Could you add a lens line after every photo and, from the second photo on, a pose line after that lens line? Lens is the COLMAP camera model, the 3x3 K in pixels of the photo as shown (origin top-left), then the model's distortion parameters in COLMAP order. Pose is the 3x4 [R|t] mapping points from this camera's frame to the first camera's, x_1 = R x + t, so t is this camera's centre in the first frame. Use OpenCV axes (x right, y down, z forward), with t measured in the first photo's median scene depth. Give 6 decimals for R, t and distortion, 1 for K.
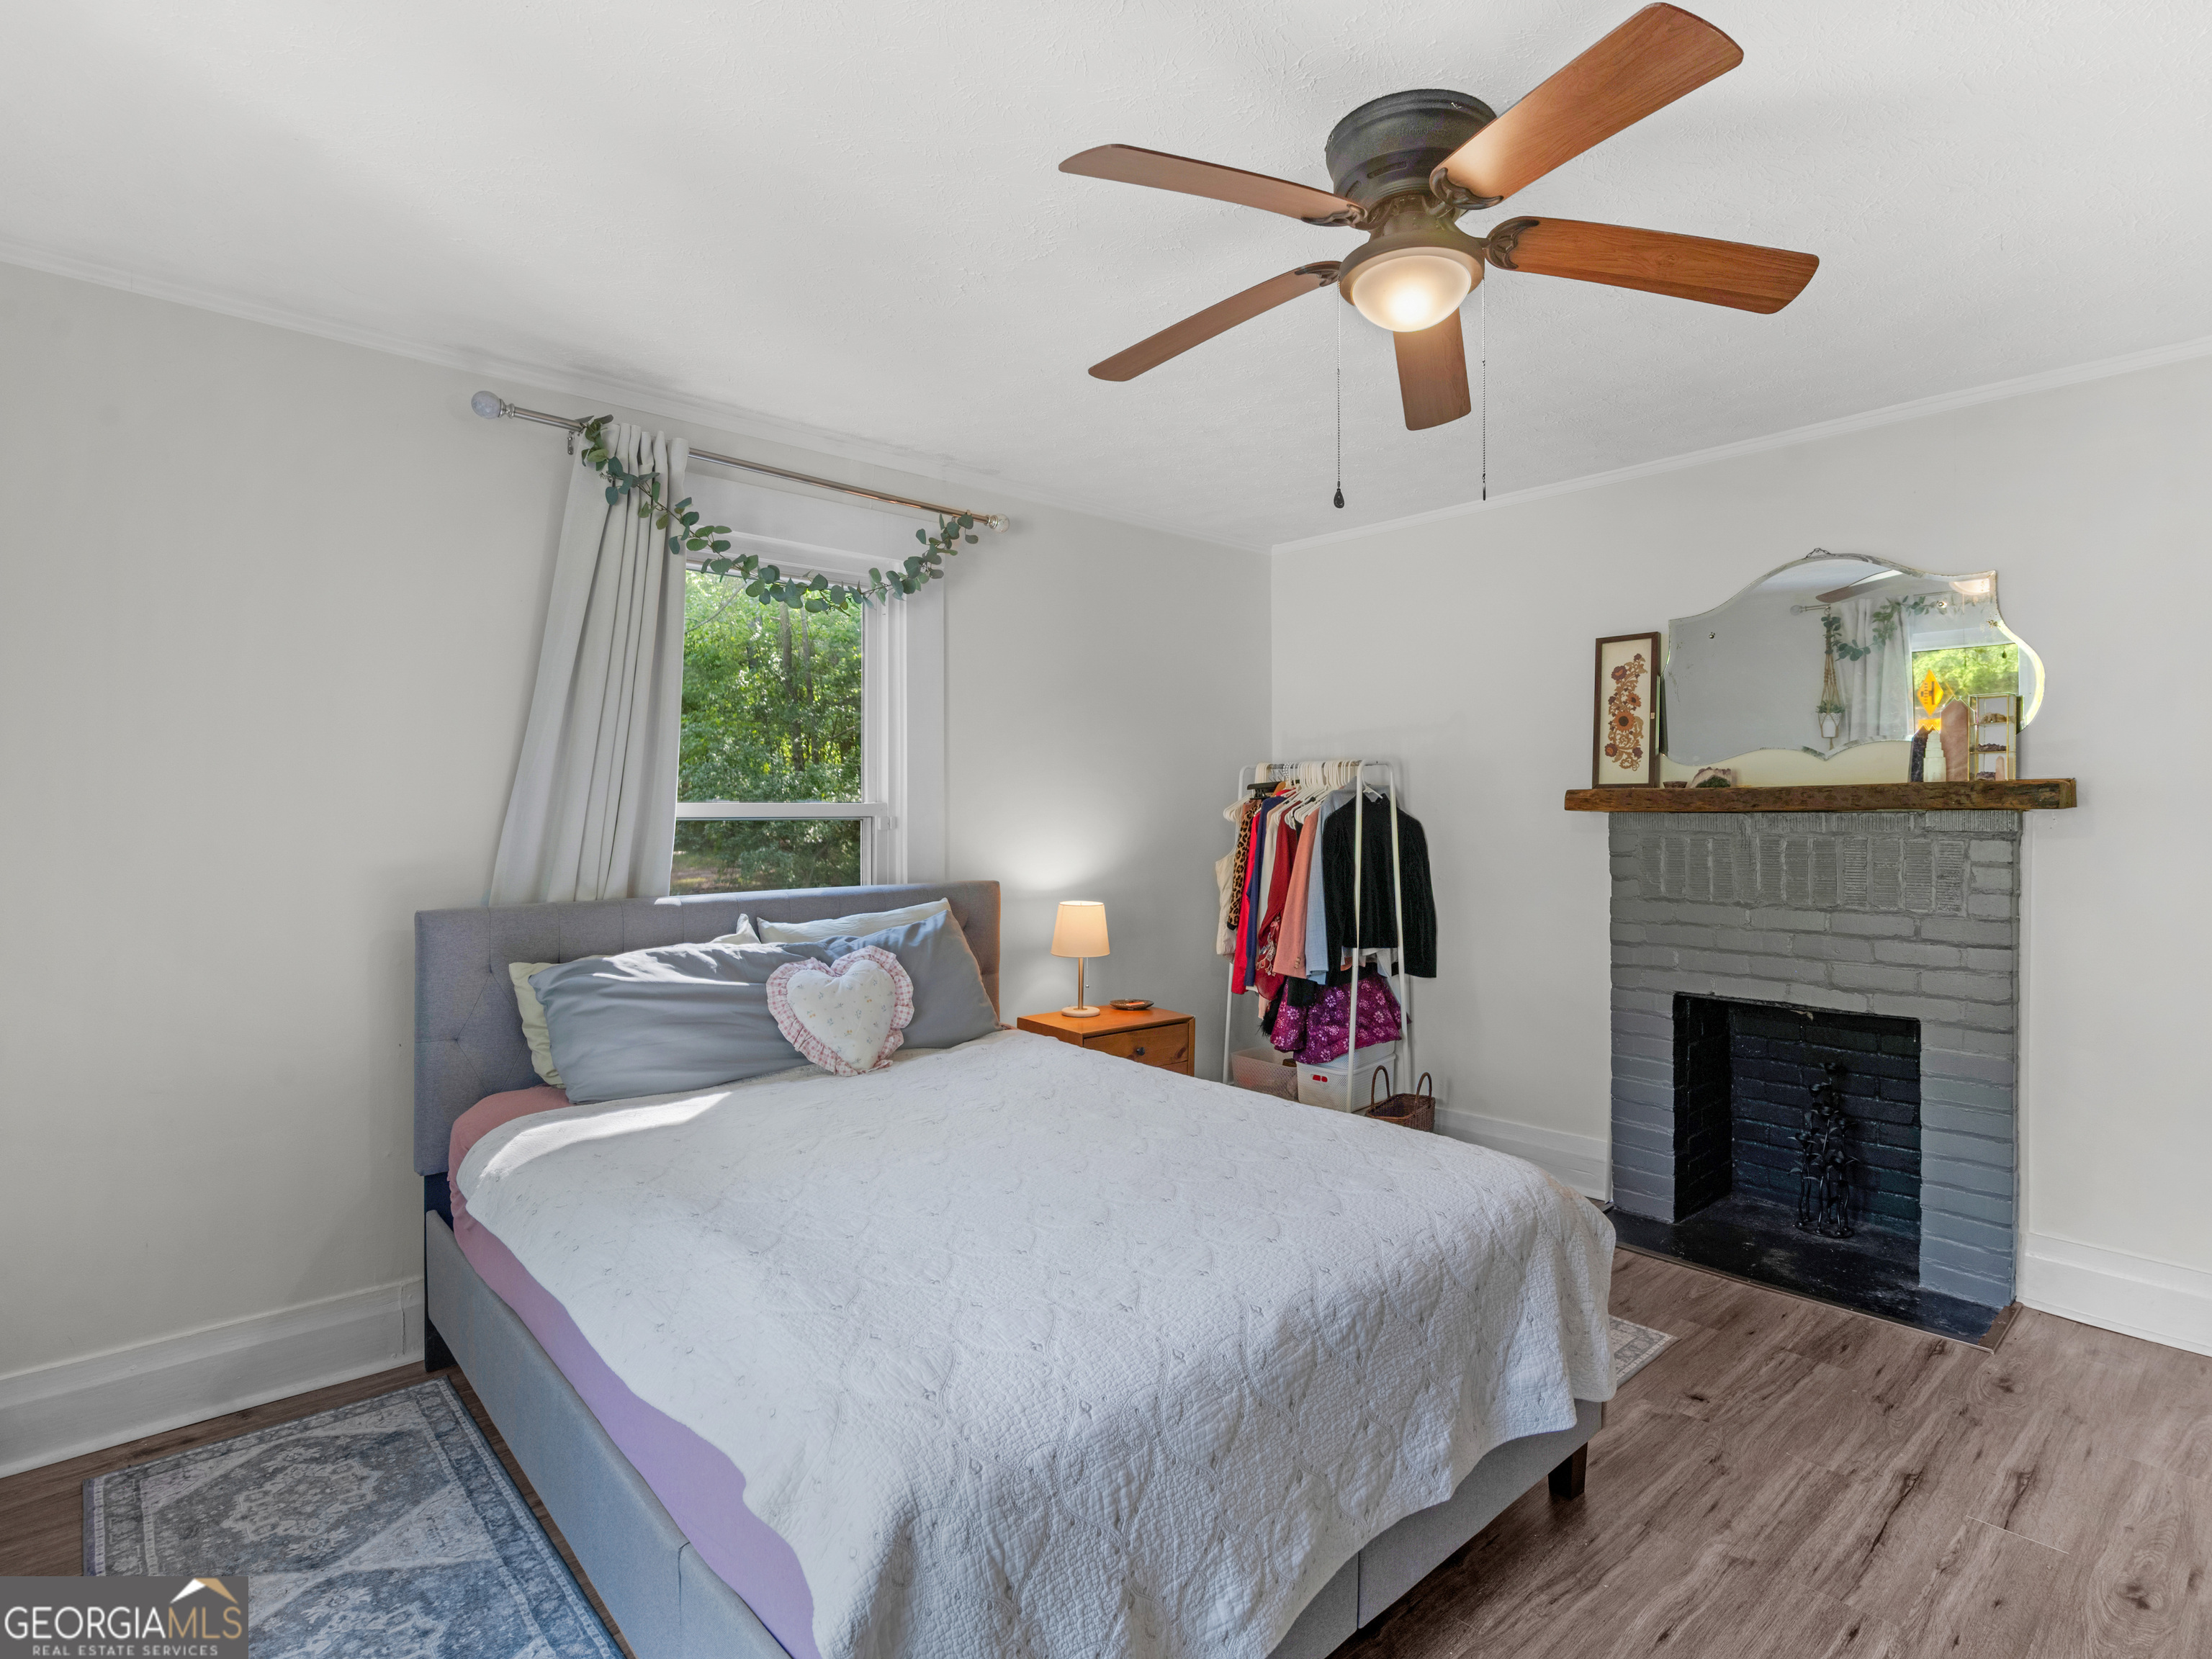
lens RADIAL K [[1138.1, 0, 1110.5], [0, 1138.1, 814.9], [0, 0, 1]] dist [-0.000306, 0.001865]
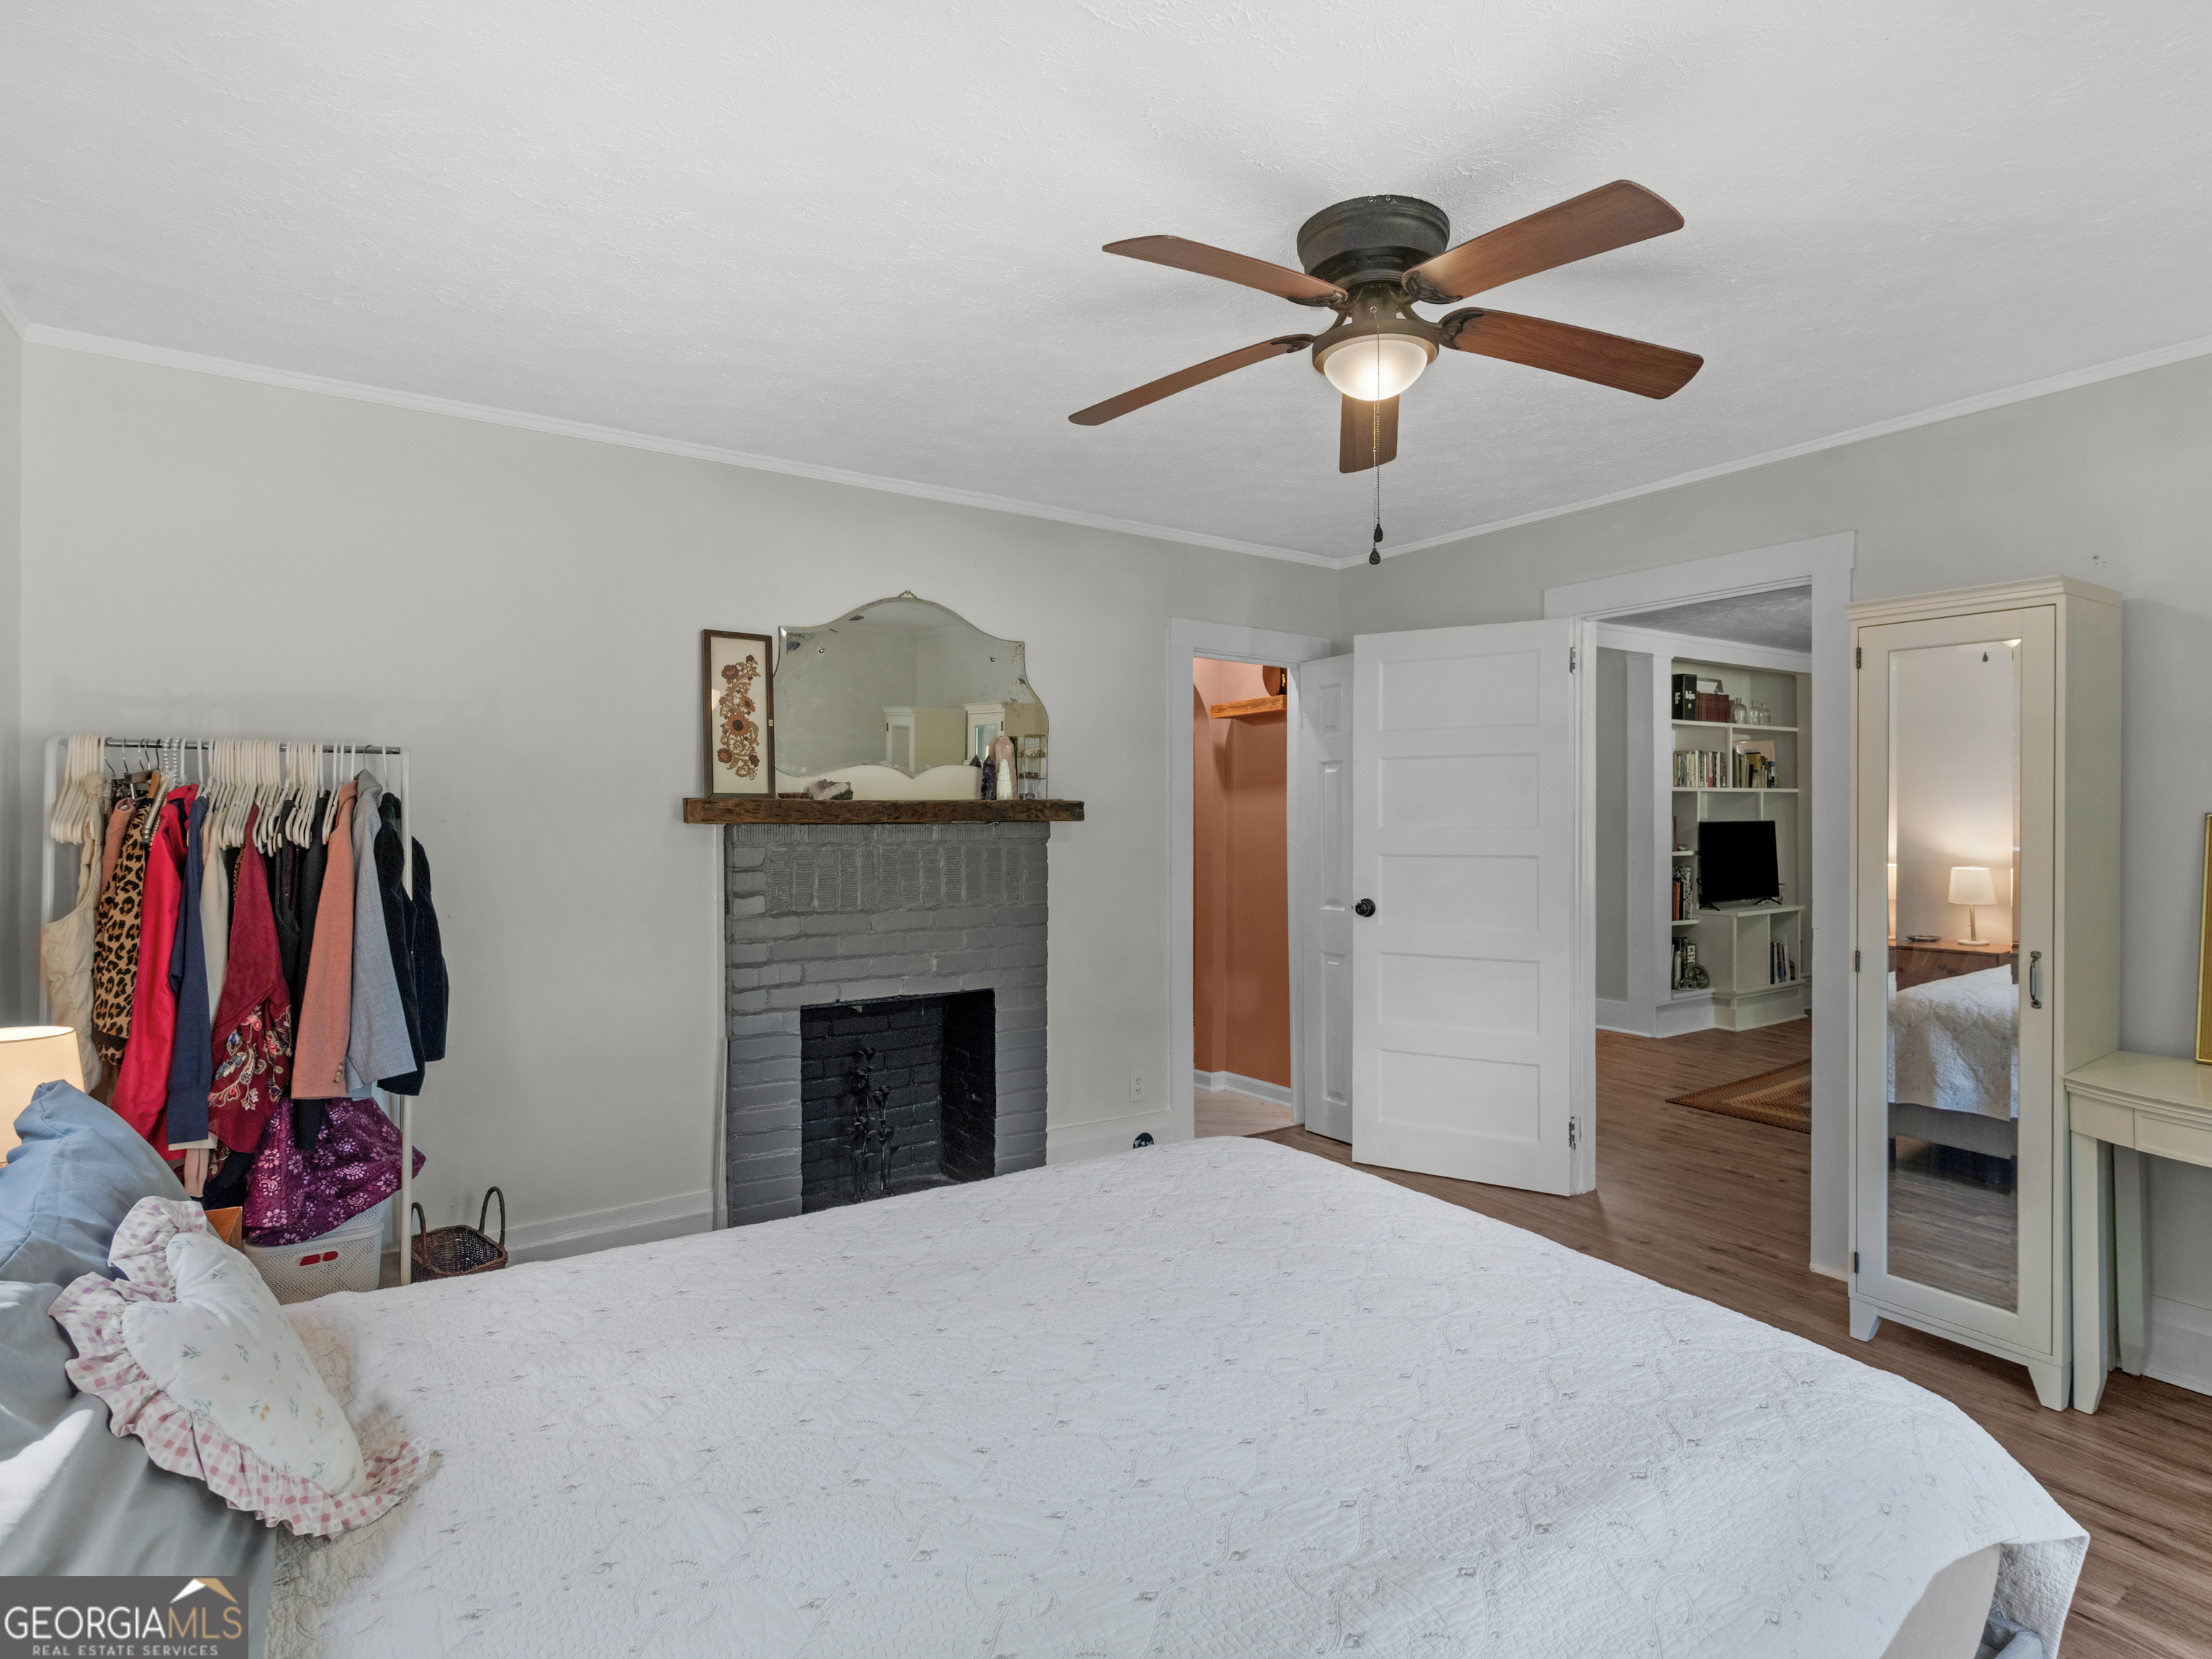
lens RADIAL K [[1138.1, 0, 1115.1], [0, 1138.1, 818.2], [0, 0, 1]] dist [-0.000306, 0.001865]
pose [[0.148609, 0.003043, 0.988891, -0.422325], [0.003845, 0.999986, -0.003655, -0.002537], [-0.988889, 0.004346, 0.148596, 0.567724]]
